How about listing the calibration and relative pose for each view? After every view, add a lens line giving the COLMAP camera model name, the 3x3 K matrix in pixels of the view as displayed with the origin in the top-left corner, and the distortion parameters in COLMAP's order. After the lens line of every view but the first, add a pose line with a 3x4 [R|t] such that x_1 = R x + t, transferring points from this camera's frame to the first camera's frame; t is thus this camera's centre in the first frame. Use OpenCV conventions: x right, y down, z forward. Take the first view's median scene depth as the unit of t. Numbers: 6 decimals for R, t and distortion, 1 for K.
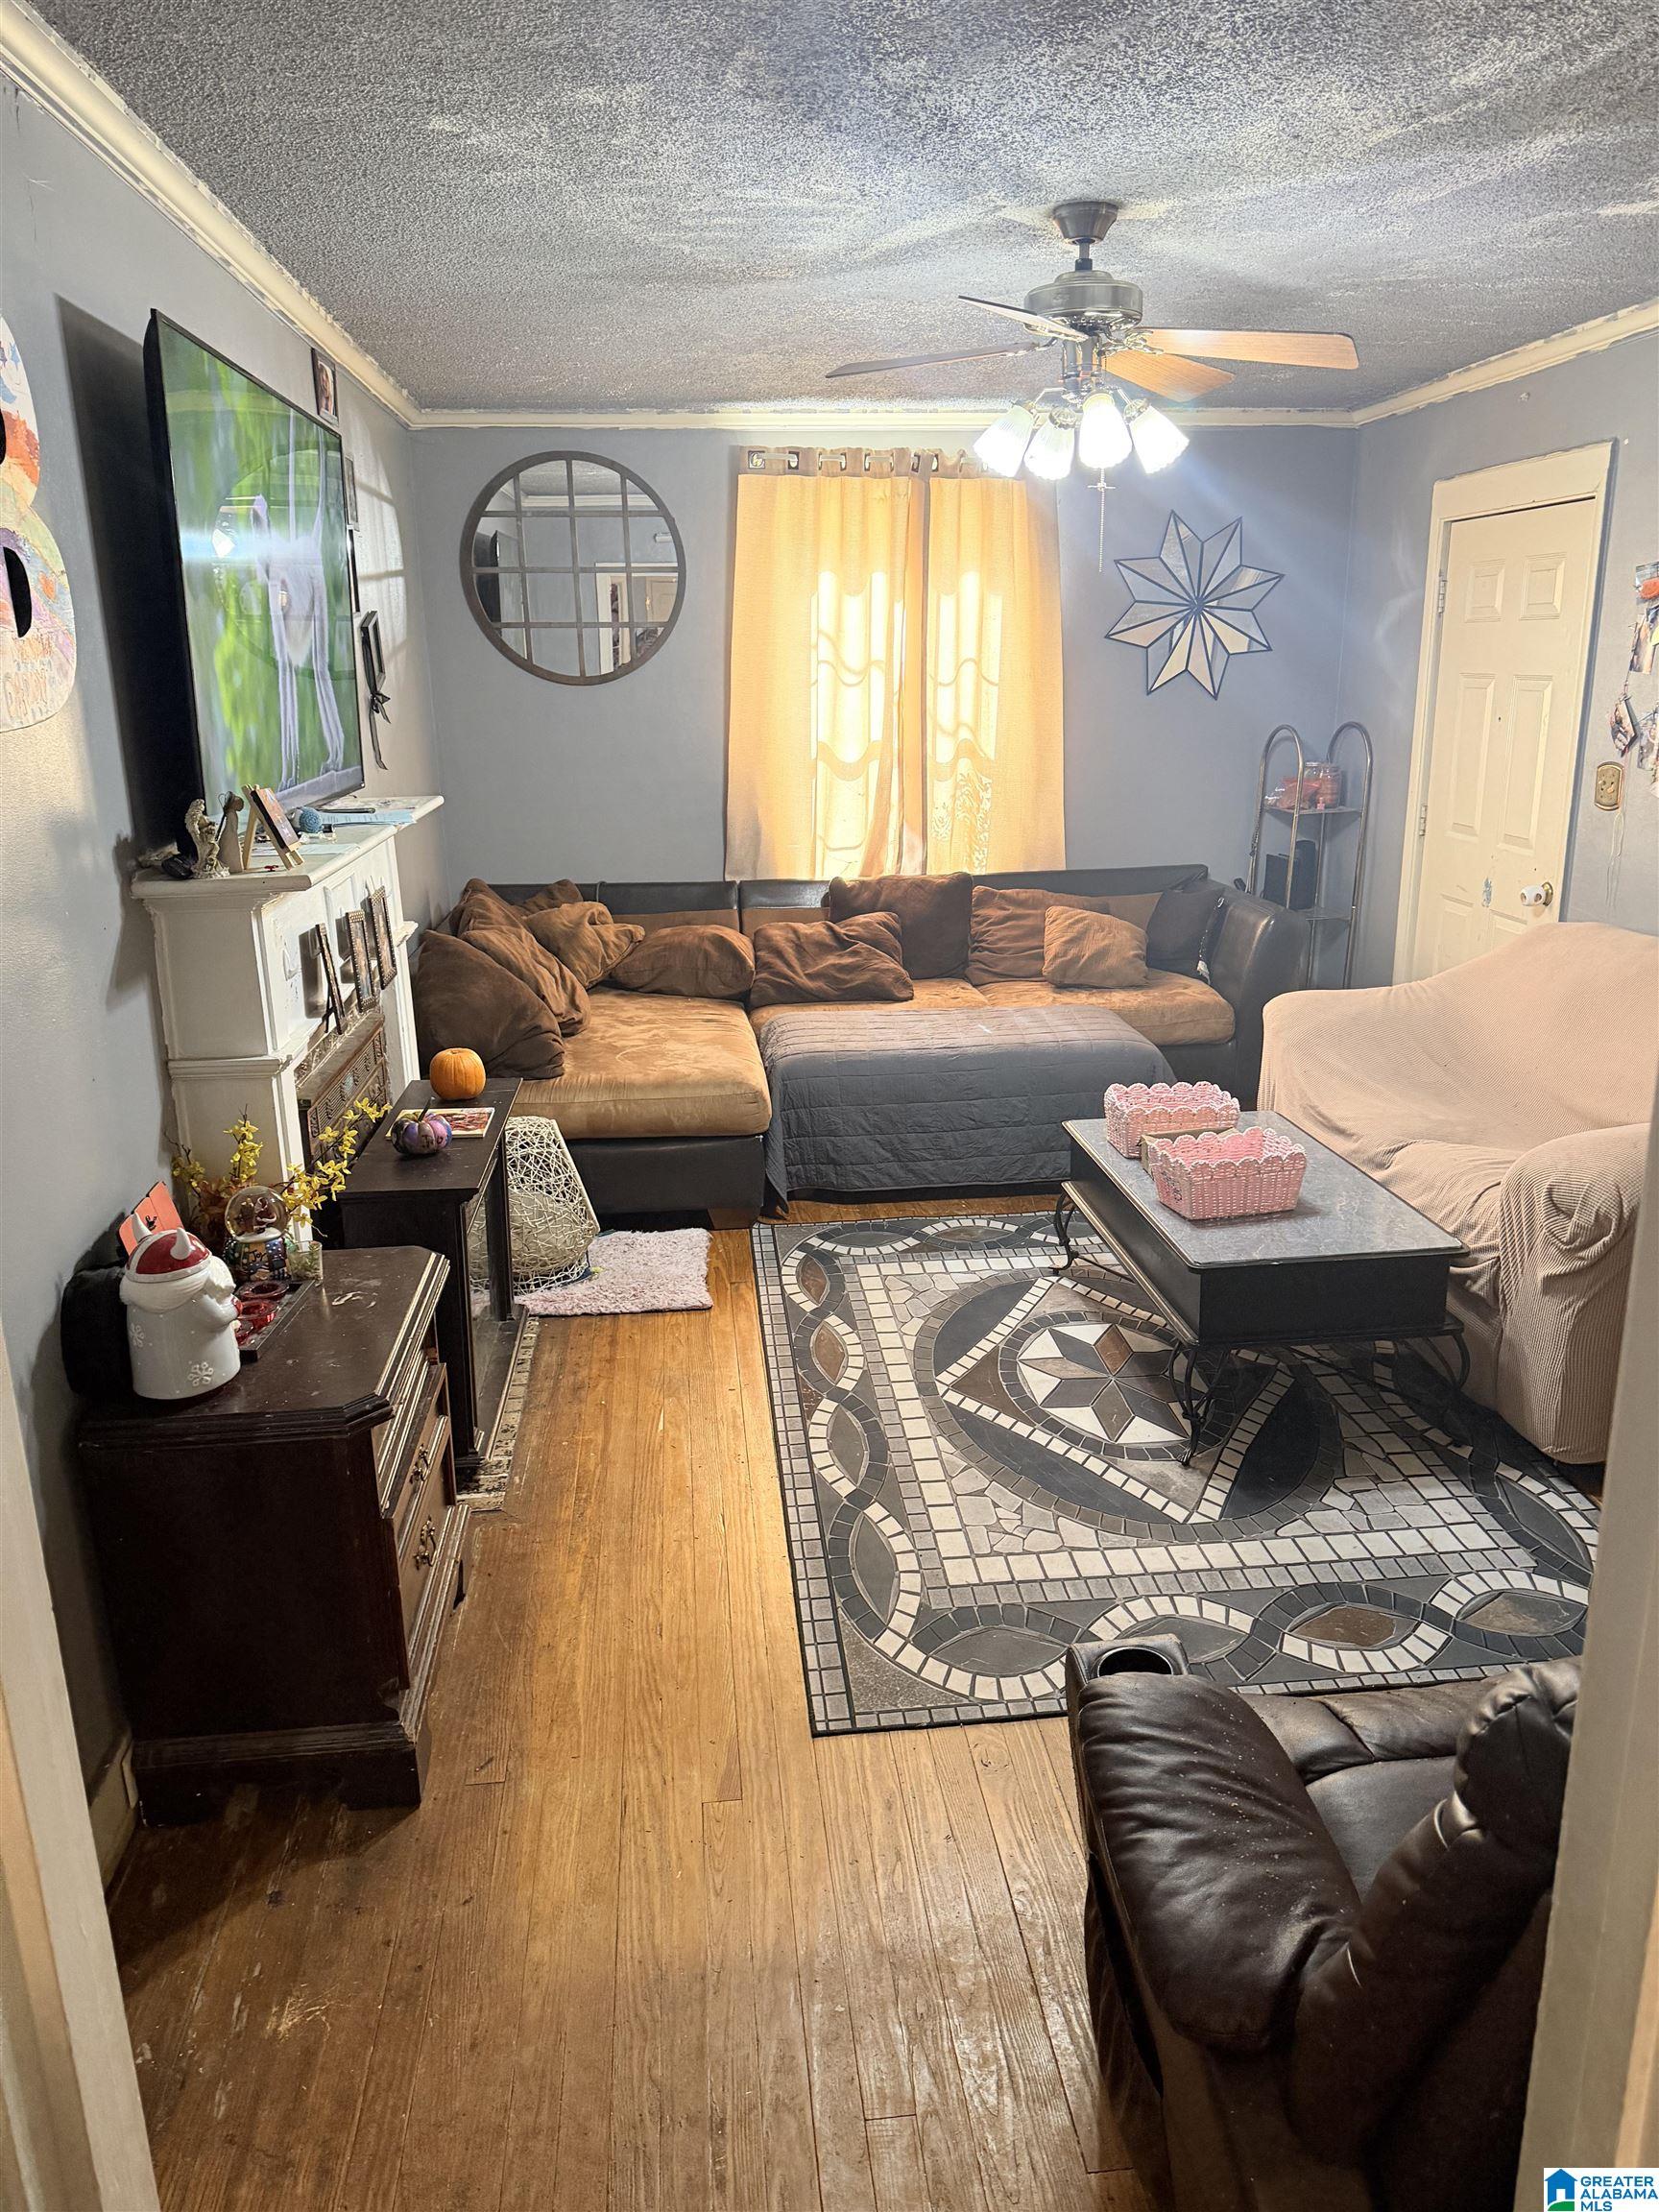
lens RADIAL K [[1575.7, 0, 829.6], [0, 1575.7, 1109.0], [0, 0, 1]] dist [0.002008, 0.000184]
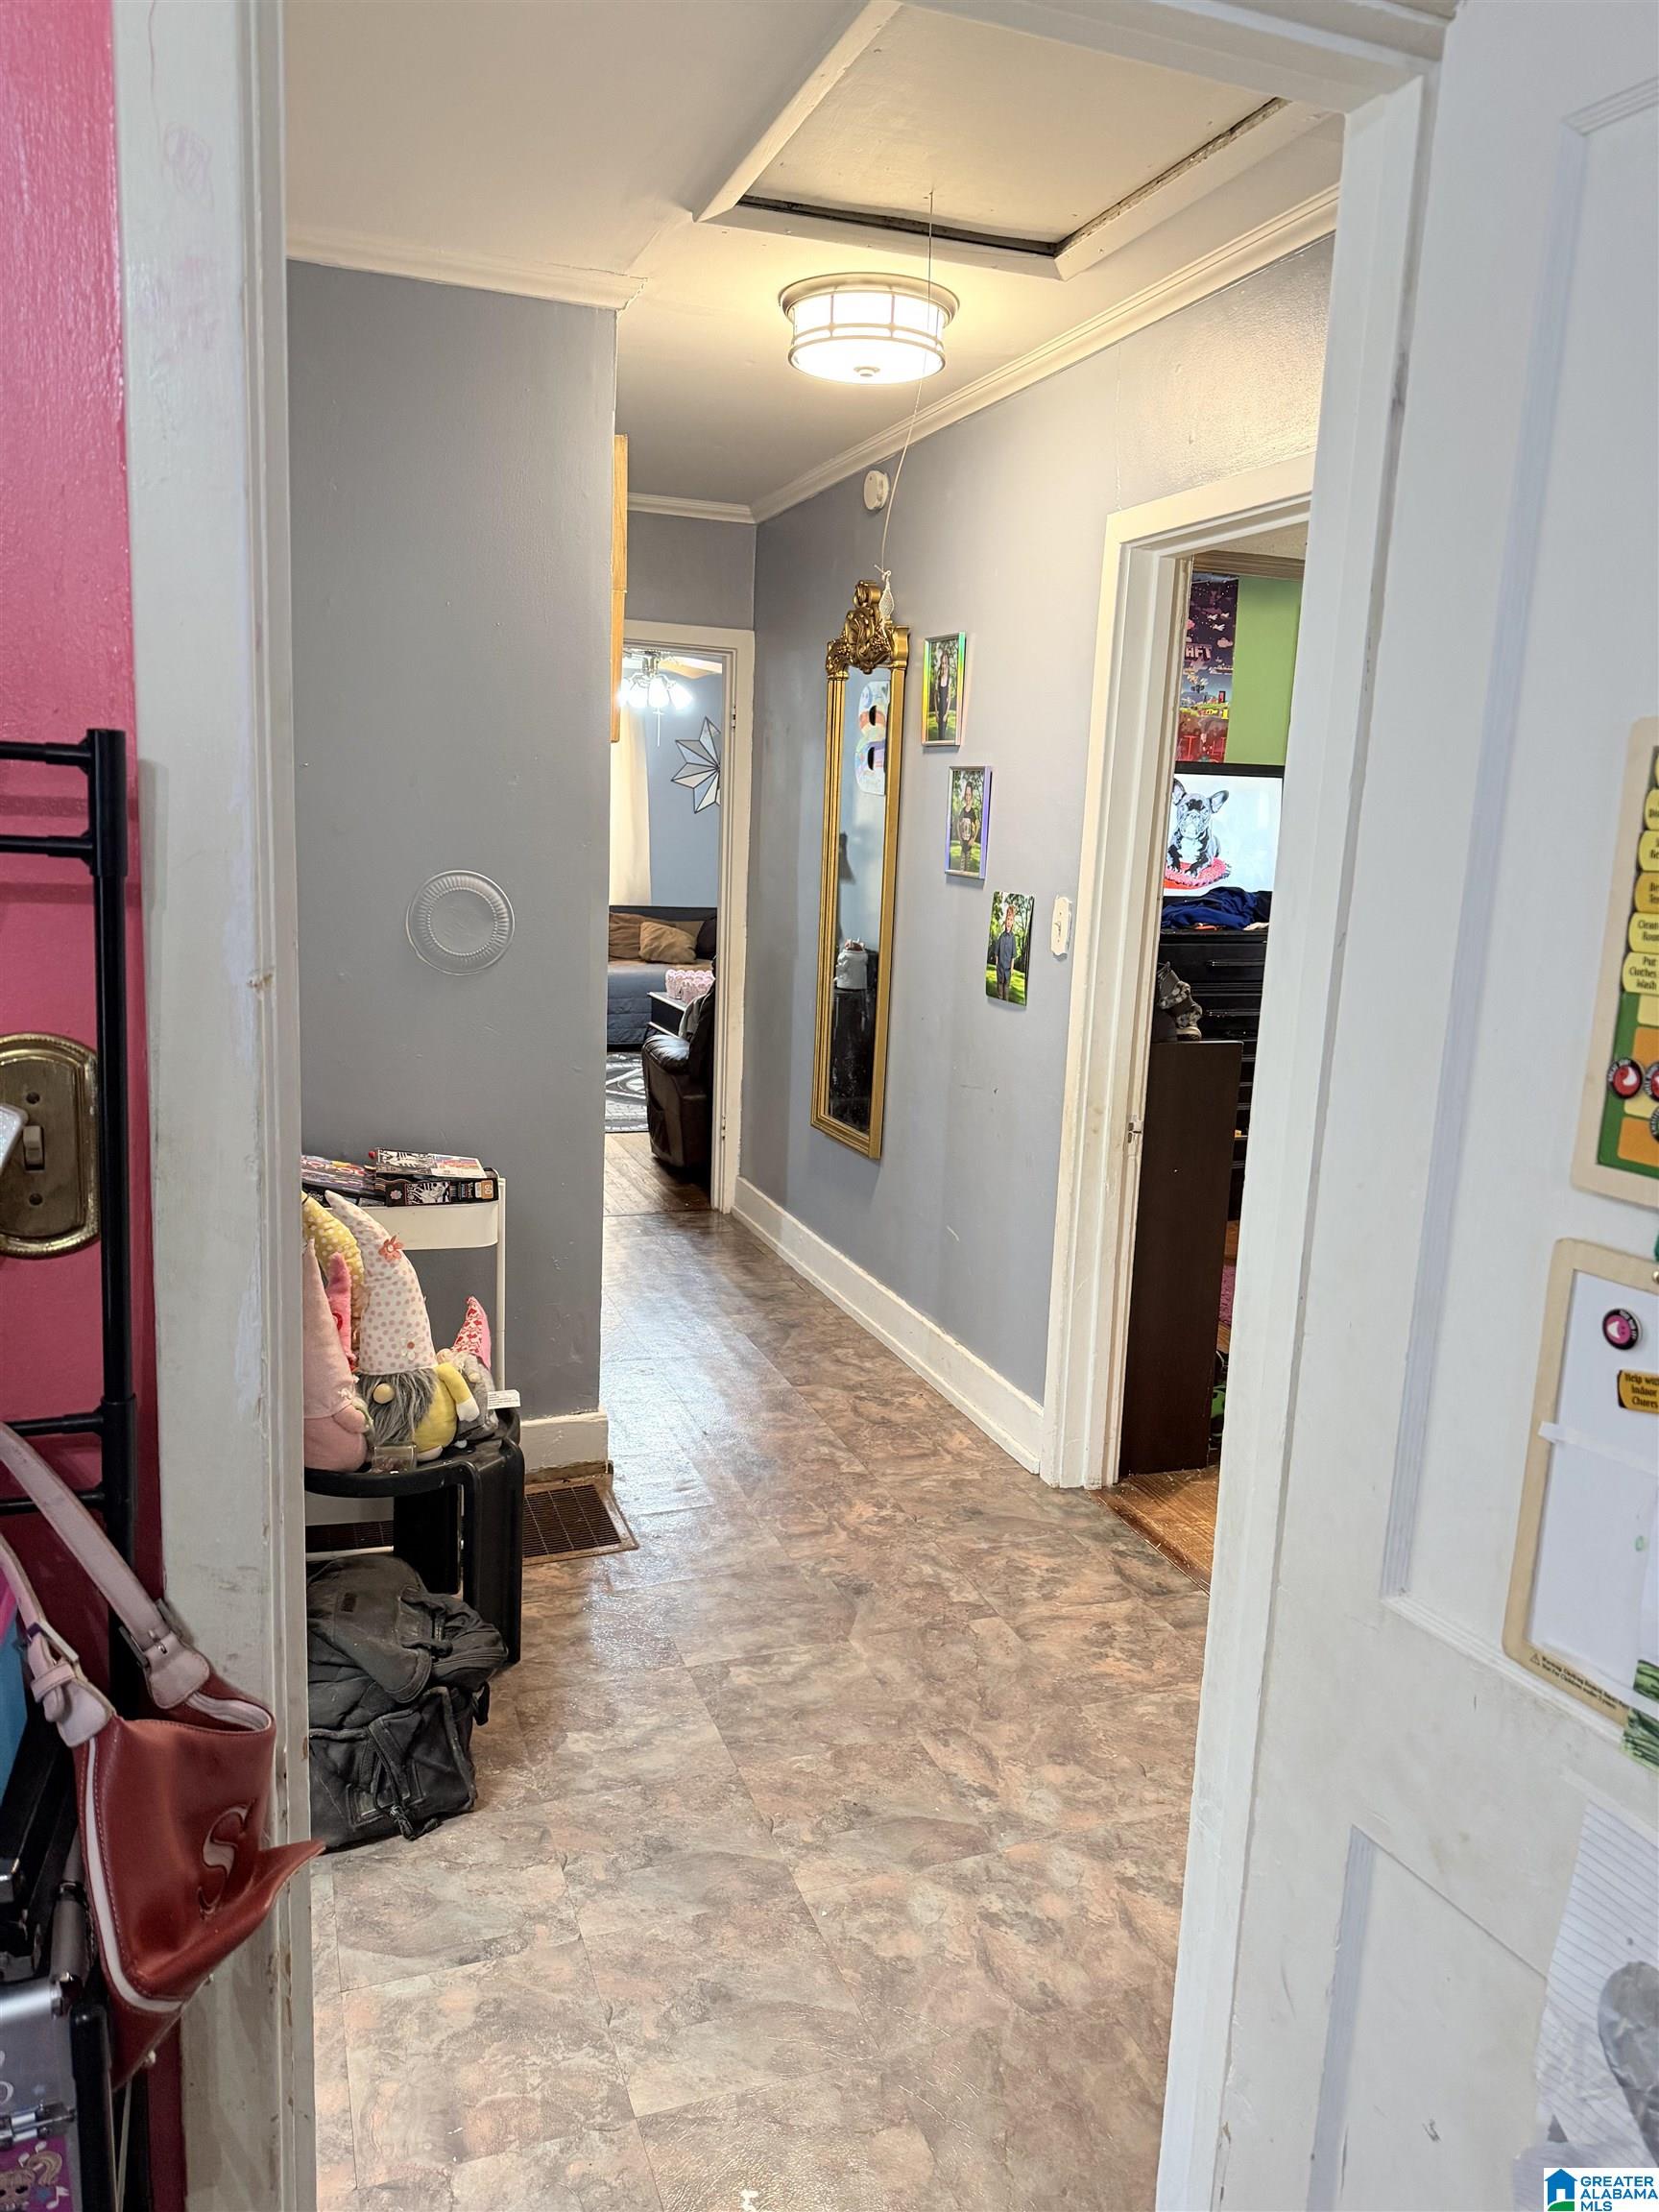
lens RADIAL K [[1575.7, 0, 831.4], [0, 1575.7, 1103.1], [0, 0, 1]] dist [0.002008, 0.000184]
pose [[0.969882, -0.003115, 0.243554, -0.095870], [0.026749, 0.995233, -0.093789, 0.261226], [-0.242101, 0.097479, 0.965342, -0.812285]]
